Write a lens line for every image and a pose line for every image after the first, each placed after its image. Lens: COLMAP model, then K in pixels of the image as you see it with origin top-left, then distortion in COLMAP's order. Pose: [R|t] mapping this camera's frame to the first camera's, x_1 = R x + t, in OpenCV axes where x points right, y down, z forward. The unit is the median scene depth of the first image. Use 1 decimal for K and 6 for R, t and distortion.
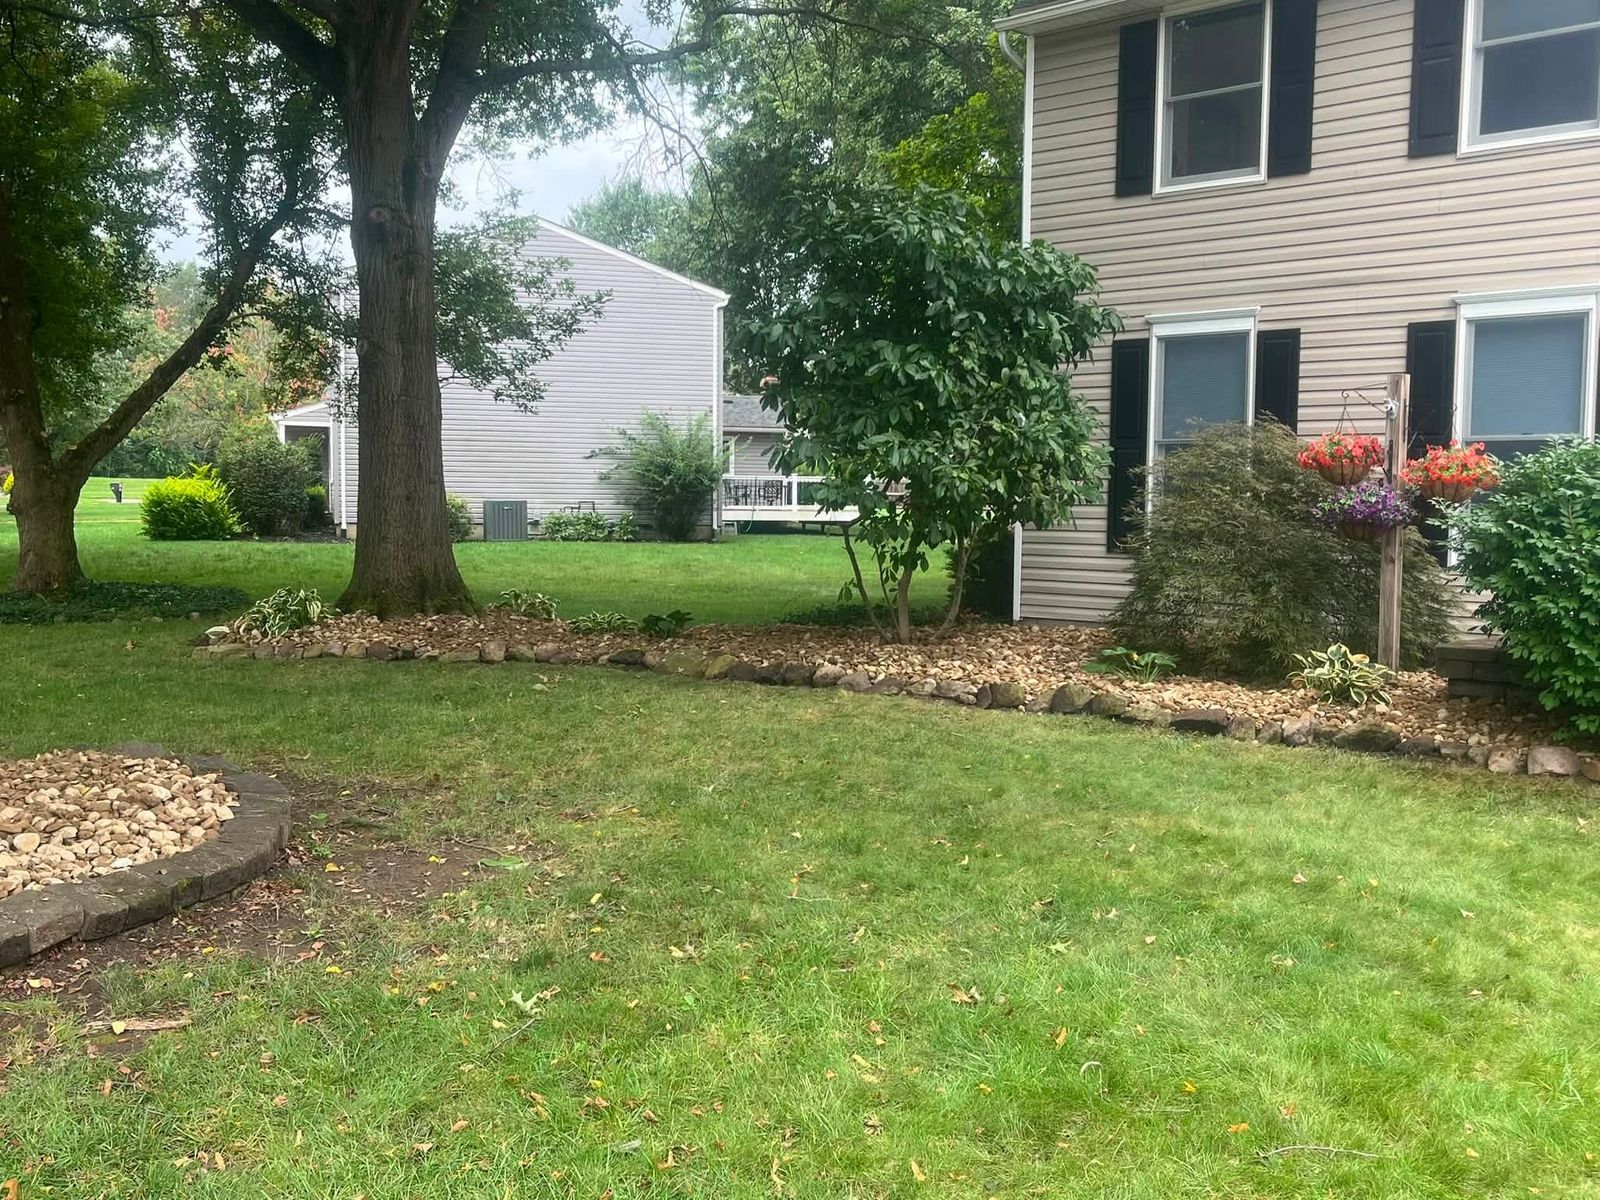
lens RADIAL K [[1656.1, 0, 788.9], [0, 1656.1, 608.4], [0, 0, 1]] dist [0.051823, 0.000000]
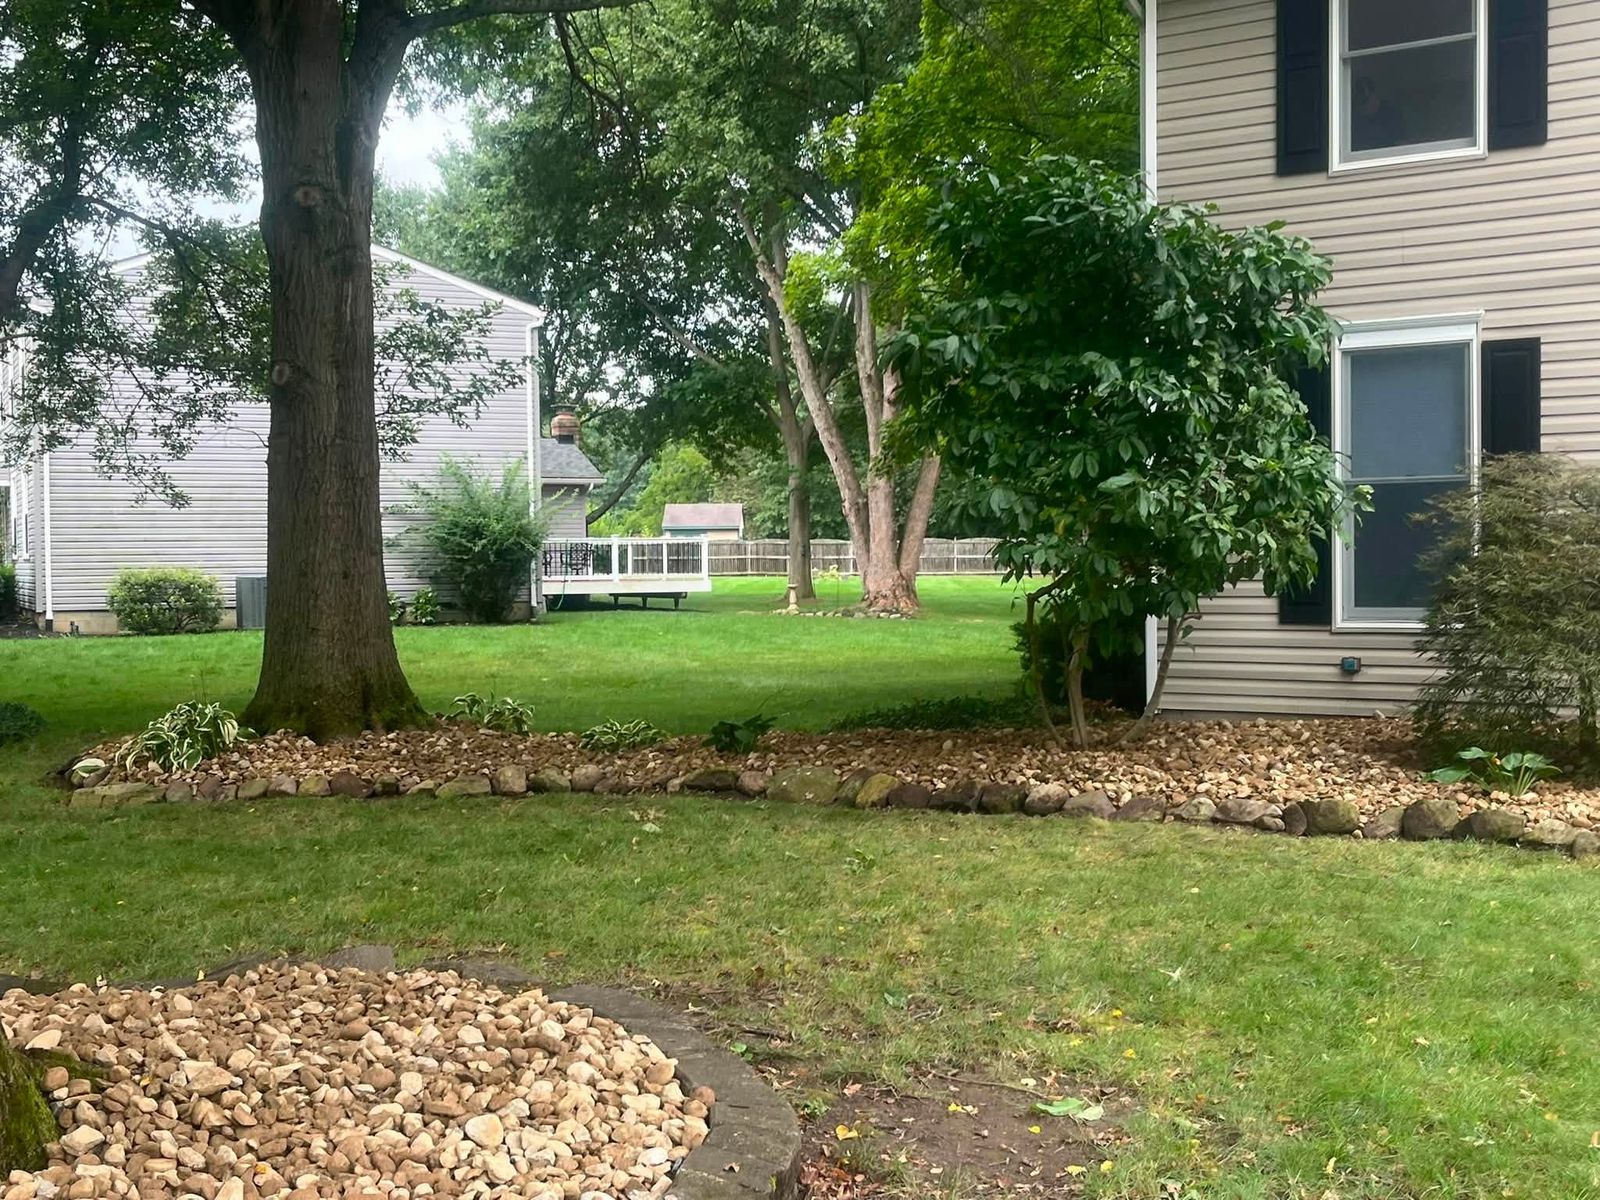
lens RADIAL K [[2011.0, 0, 766.9], [0, 2011.0, 599.3], [0, 0, 1]] dist [0.055891, 0.000000]
pose [[0.988866, -0.024818, 0.146725, -0.205559], [0.031901, 0.998426, -0.046119, -0.009672], [-0.145350, 0.050287, 0.988102, 0.100603]]
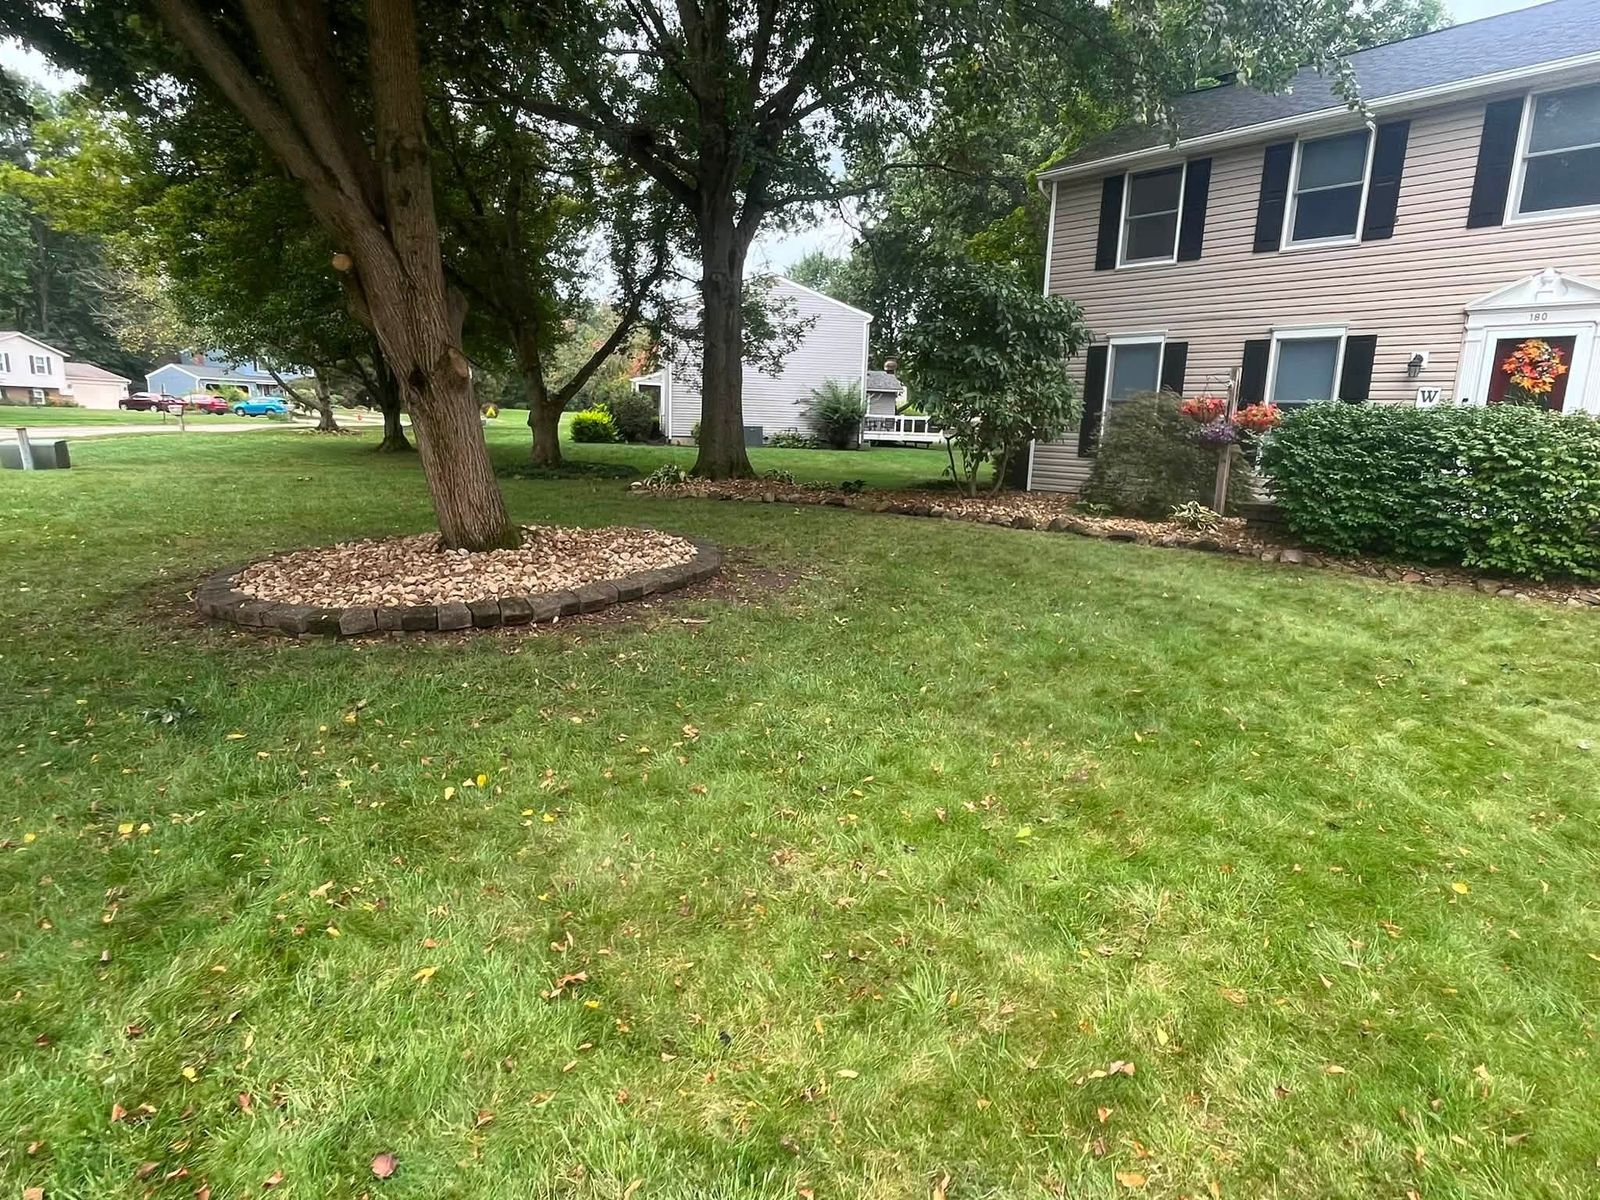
lens RADIAL K [[902.6, 0, 786.0], [0, 902.6, 603.0], [0, 0, 1]] dist [0.004801, -0.007220]
pose [[0.993633, 0.043164, -0.104073, -0.036787], [-0.029934, 0.991643, 0.125488, 0.015811], [0.108620, -0.121573, 0.986621, -0.127239]]
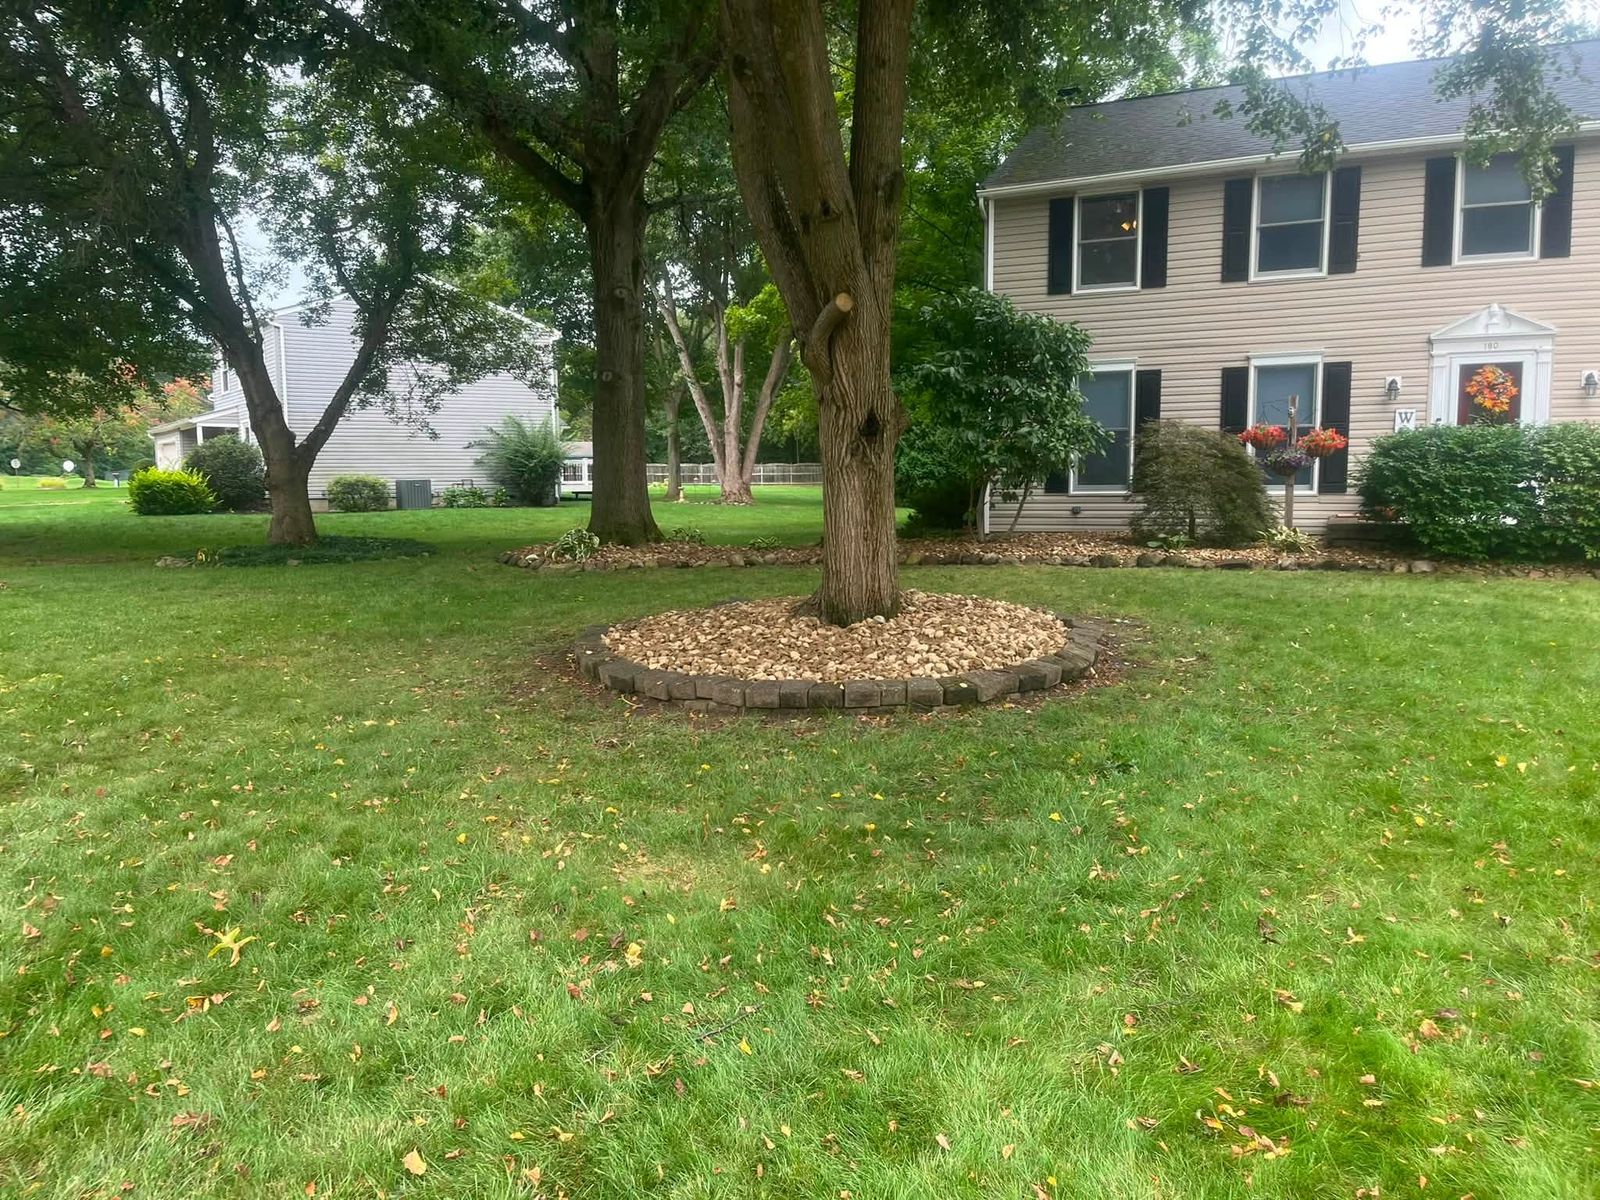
lens RADIAL K [[1255.8, 0, 769.2], [0, 1255.8, 599.0], [0, 0, 1]] dist [0.063833, -0.068605]
pose [[0.949839, -0.049740, 0.308760, -0.571413], [0.040953, 0.998552, 0.034879, 0.023714], [-0.310047, -0.020485, 0.950500, -0.228939]]
